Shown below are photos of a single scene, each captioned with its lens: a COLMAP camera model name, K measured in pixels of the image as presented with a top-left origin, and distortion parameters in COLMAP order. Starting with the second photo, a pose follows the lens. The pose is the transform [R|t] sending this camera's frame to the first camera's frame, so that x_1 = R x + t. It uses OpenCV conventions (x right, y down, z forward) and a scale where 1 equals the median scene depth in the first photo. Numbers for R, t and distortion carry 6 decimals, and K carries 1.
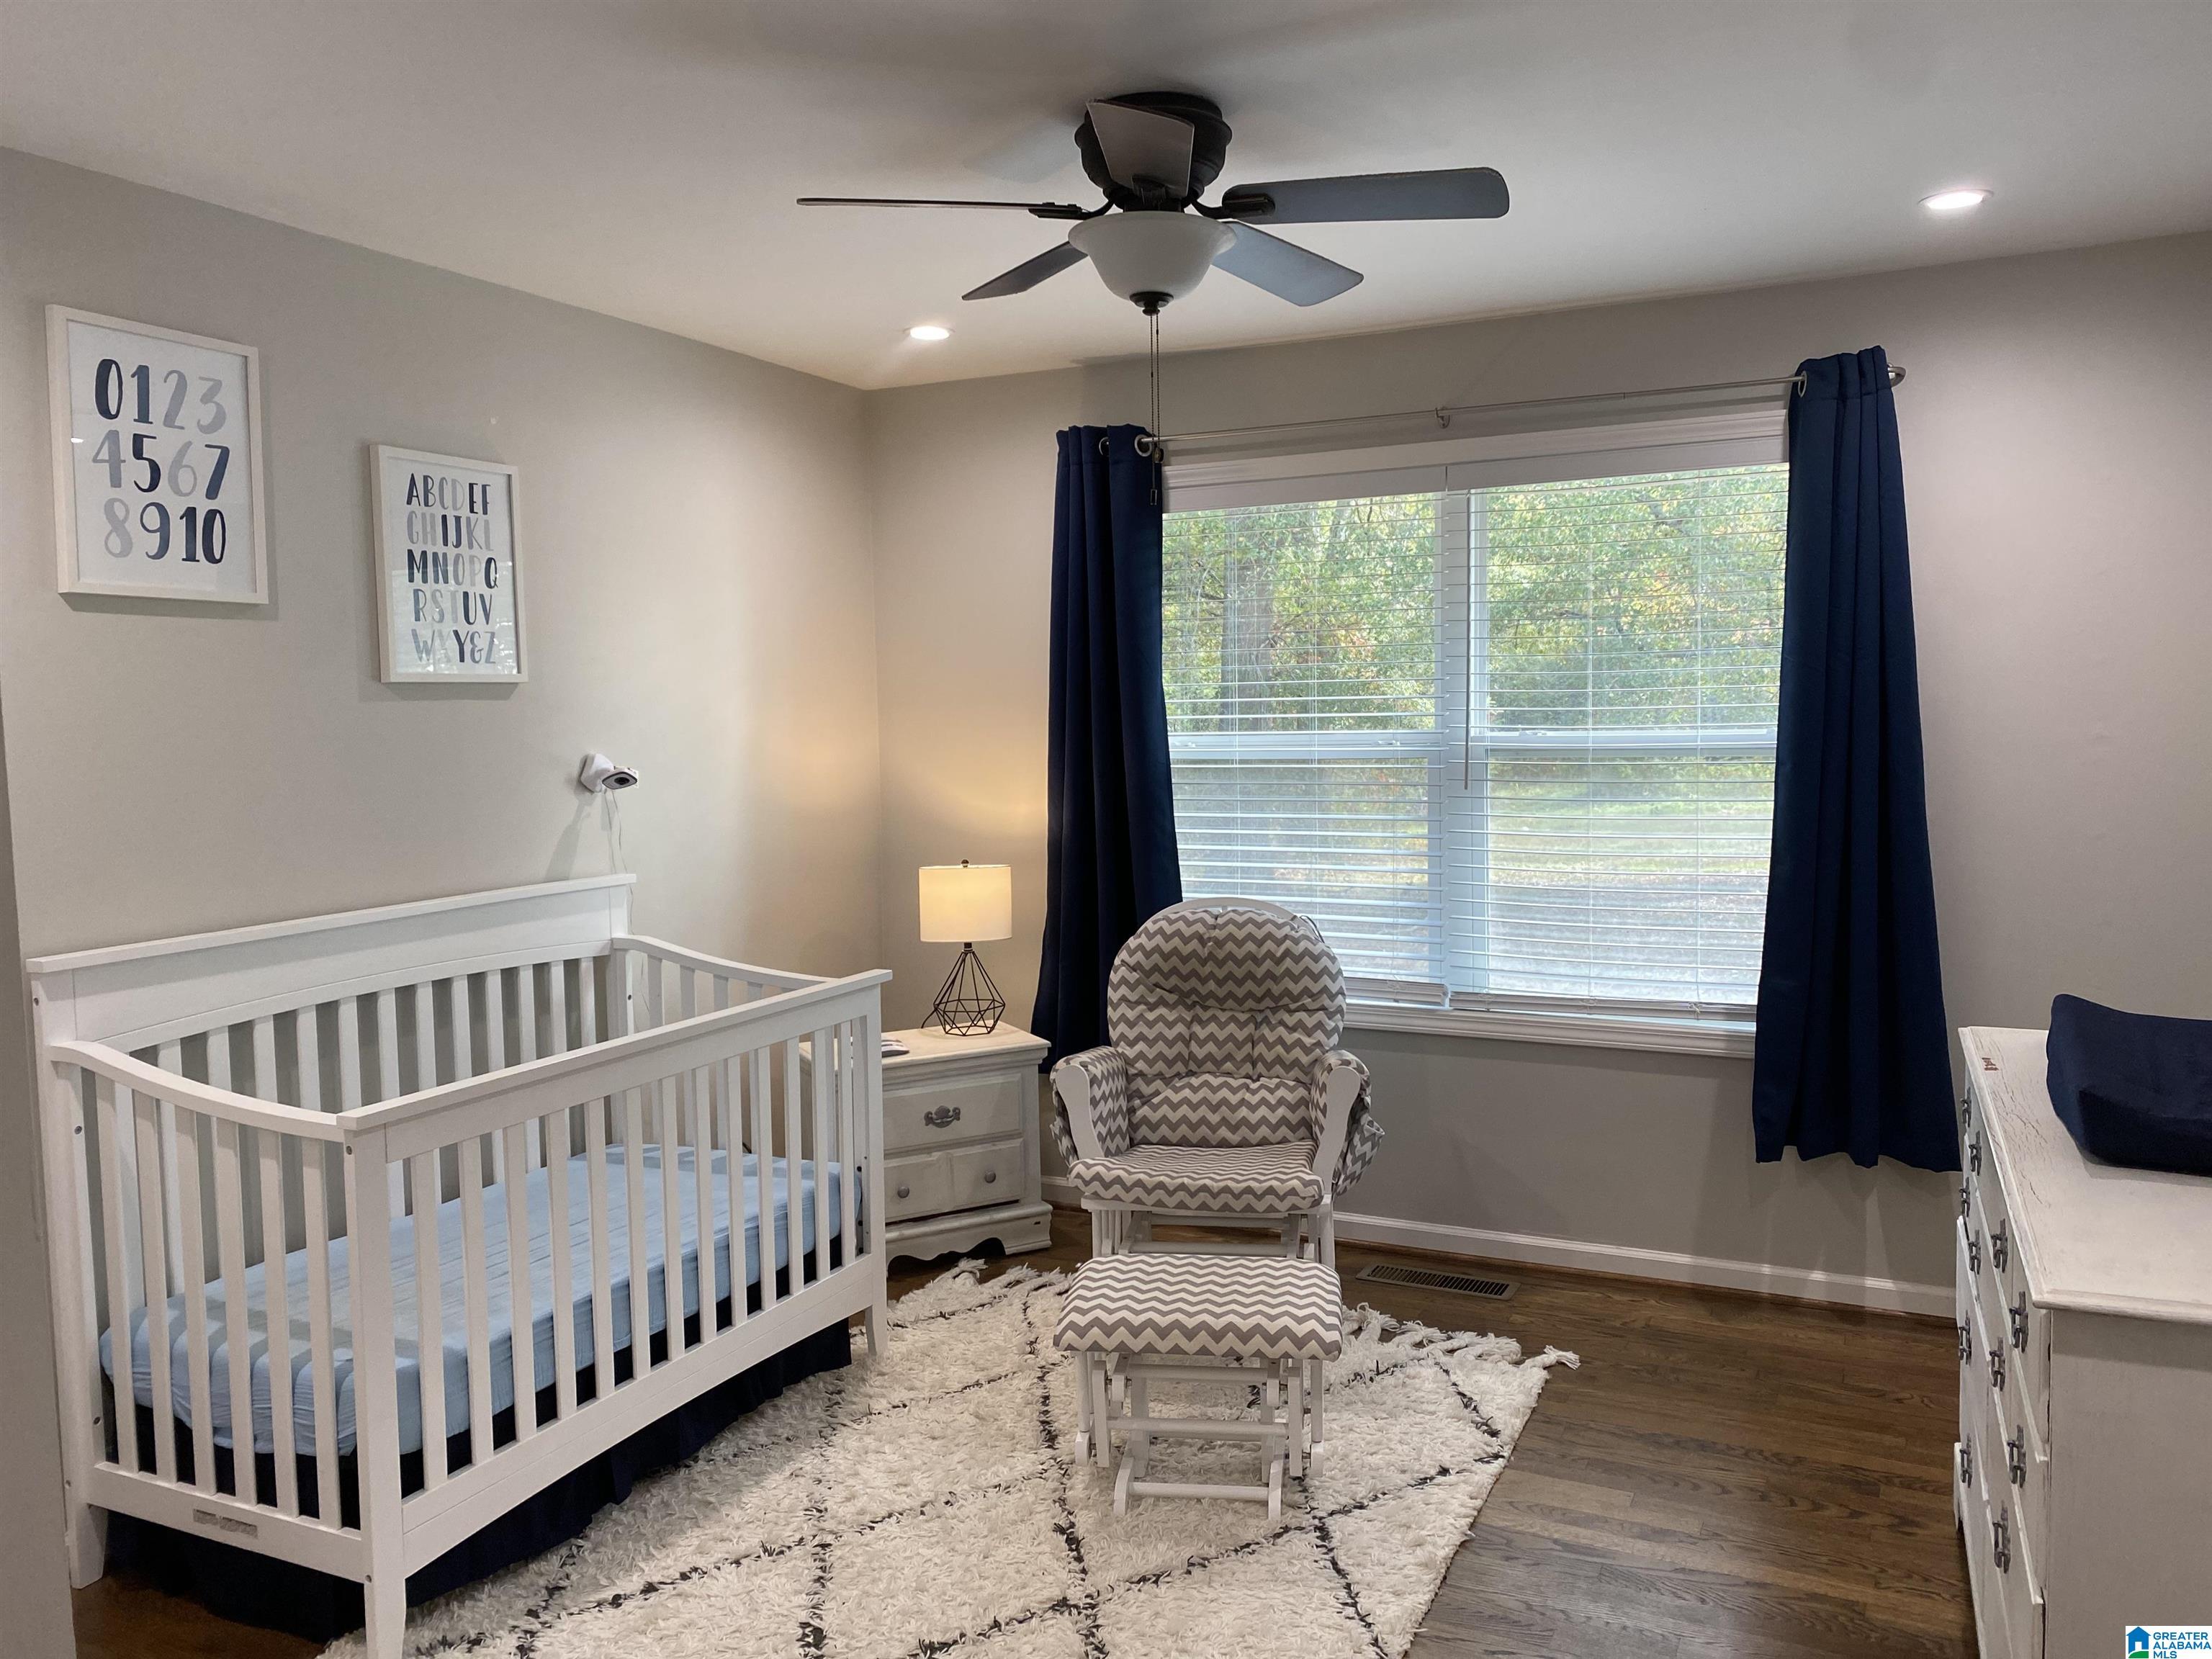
lens RADIAL K [[1621.3, 0, 1106.0], [0, 1621.3, 829.5], [0, 0, 1]] dist [0.007010, 0.000344]
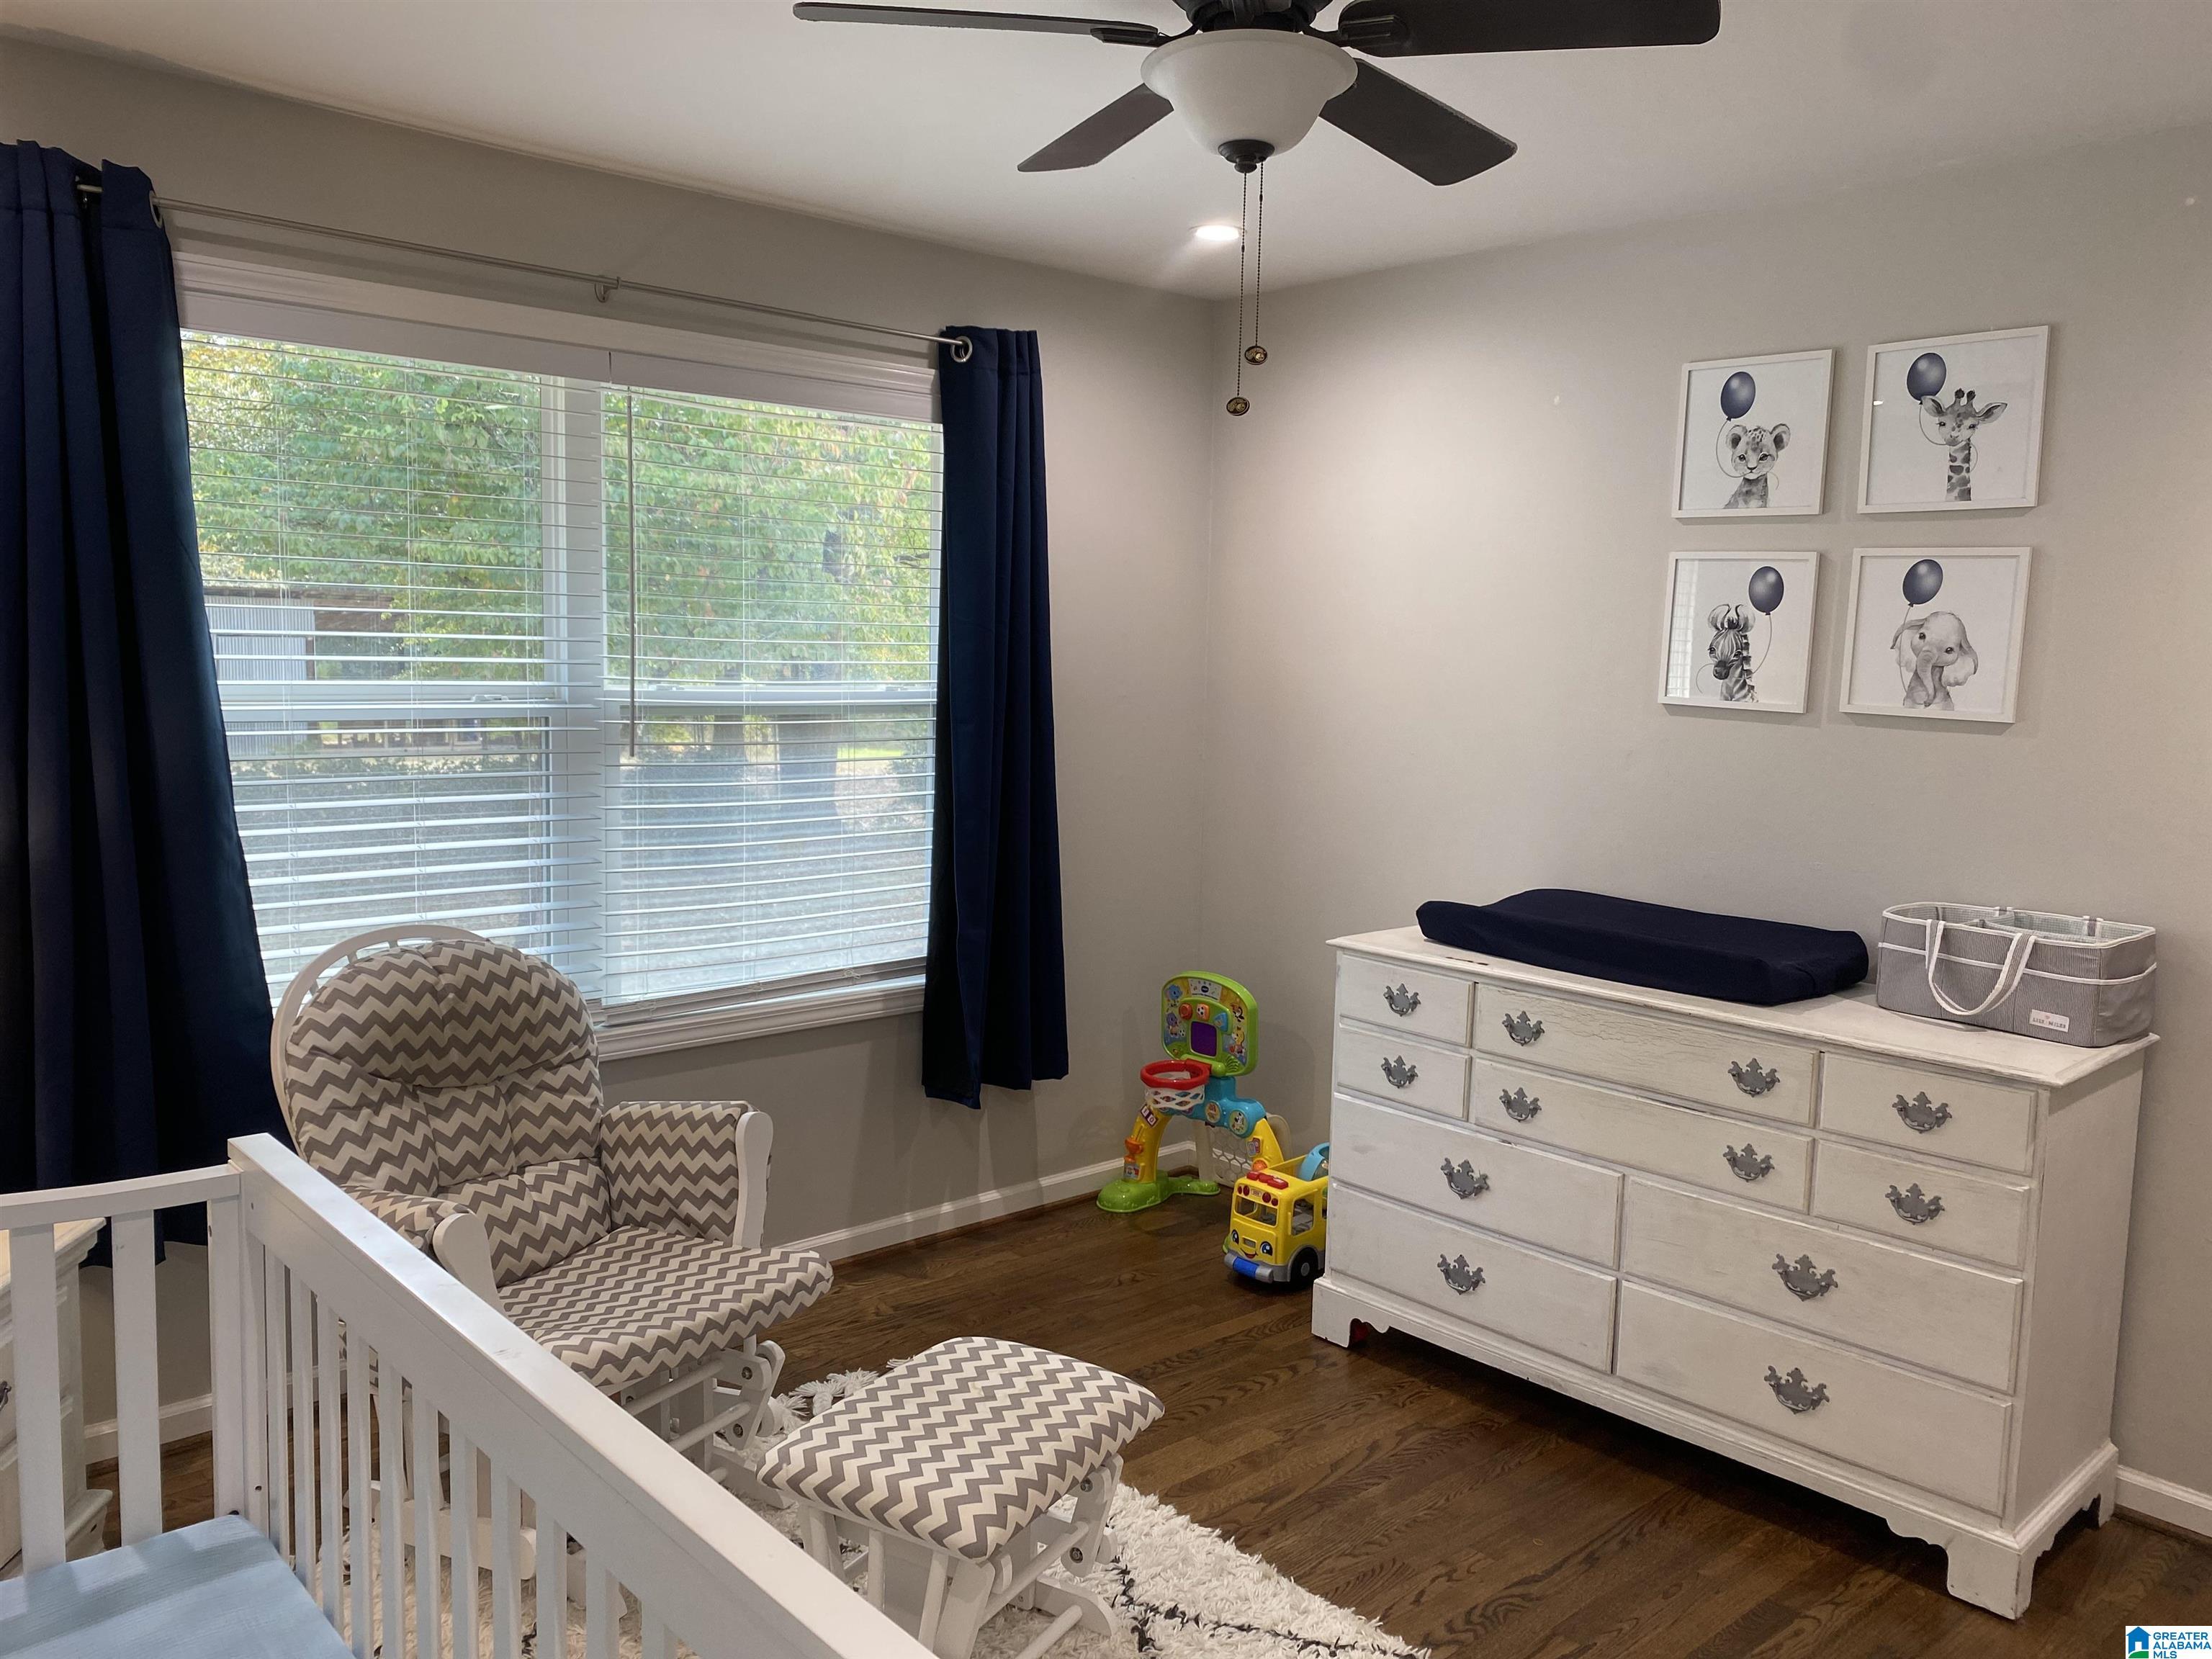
lens RADIAL K [[1665.4, 0, 1106.0], [0, 1665.4, 829.5], [0, 0, 1]] dist [-0.009329, -0.005682]
pose [[0.361290, -0.077972, 0.929188, -0.489251], [0.036577, 0.996916, 0.069434, -0.038996], [-0.931736, 0.008902, 0.363027, 0.492396]]
